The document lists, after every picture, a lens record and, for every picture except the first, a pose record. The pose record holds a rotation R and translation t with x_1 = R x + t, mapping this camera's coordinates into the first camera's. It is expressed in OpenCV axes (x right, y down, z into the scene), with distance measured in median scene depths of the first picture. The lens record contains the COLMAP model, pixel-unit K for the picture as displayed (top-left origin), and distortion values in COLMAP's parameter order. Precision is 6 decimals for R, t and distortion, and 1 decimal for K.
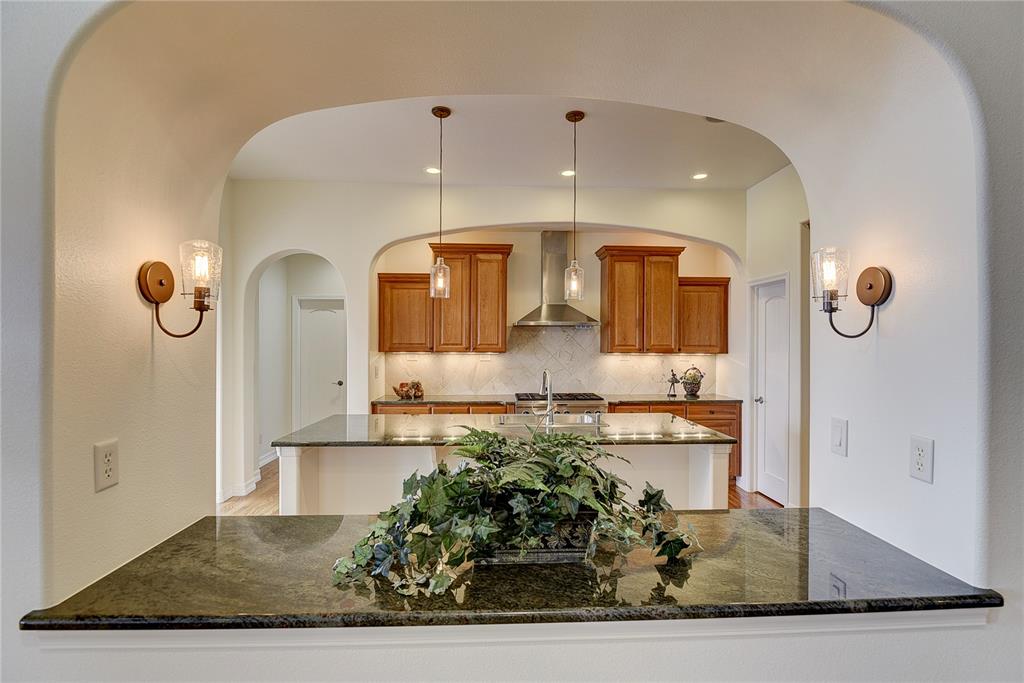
lens RADIAL K [[511.4, 0, 512.0], [0, 511.4, 341.5], [0, 0, 1]] dist [0.001964, 0.000192]
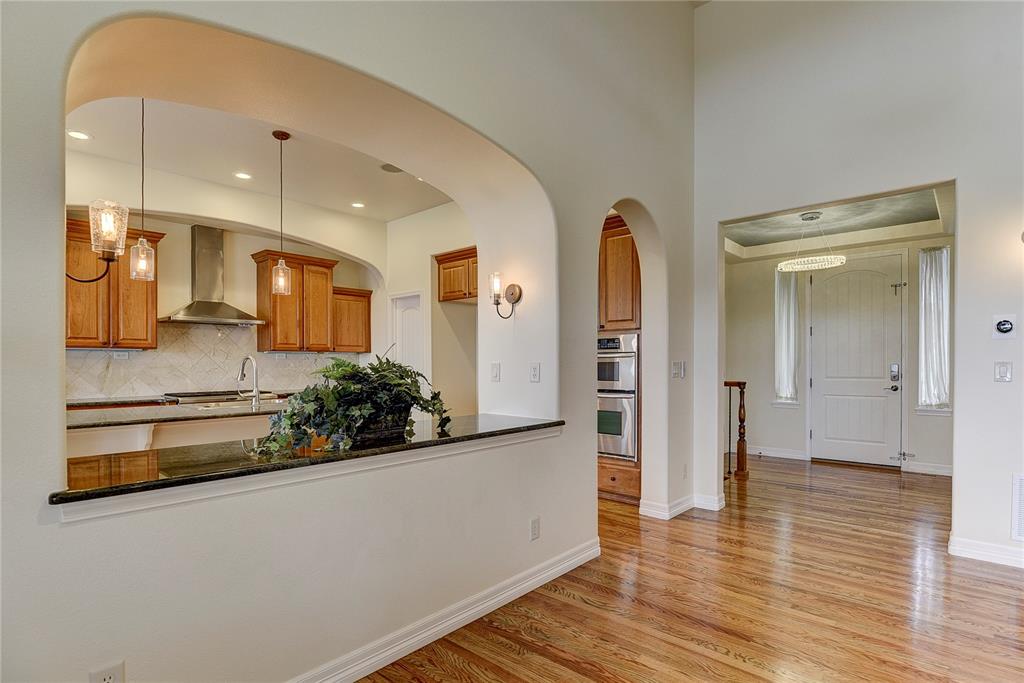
lens RADIAL K [[512.8, 0, 517.4], [0, 512.8, 371.5], [0, 0, 1]] dist [-0.003425, -0.001803]
pose [[0.708974, -0.017303, 0.705022, -0.219656], [0.002665, 0.999758, 0.021857, 0.047814], [-0.705230, -0.013617, 0.708848, -0.138666]]
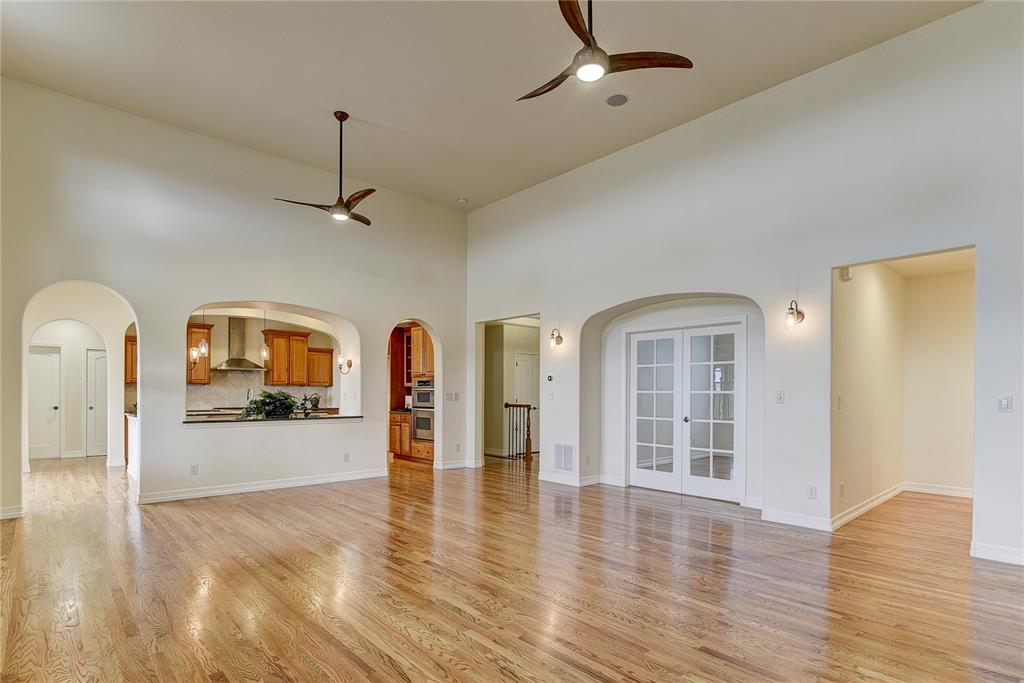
lens RADIAL K [[514.5, 0, 509.6], [0, 514.5, 396.8], [0, 0, 1]] dist [-0.002960, -0.000494]
pose [[0.771763, -0.004073, 0.635898, -0.372074], [-0.002871, 0.999947, 0.009888, 0.047498], [-0.635904, -0.009457, 0.771710, -1.137456]]
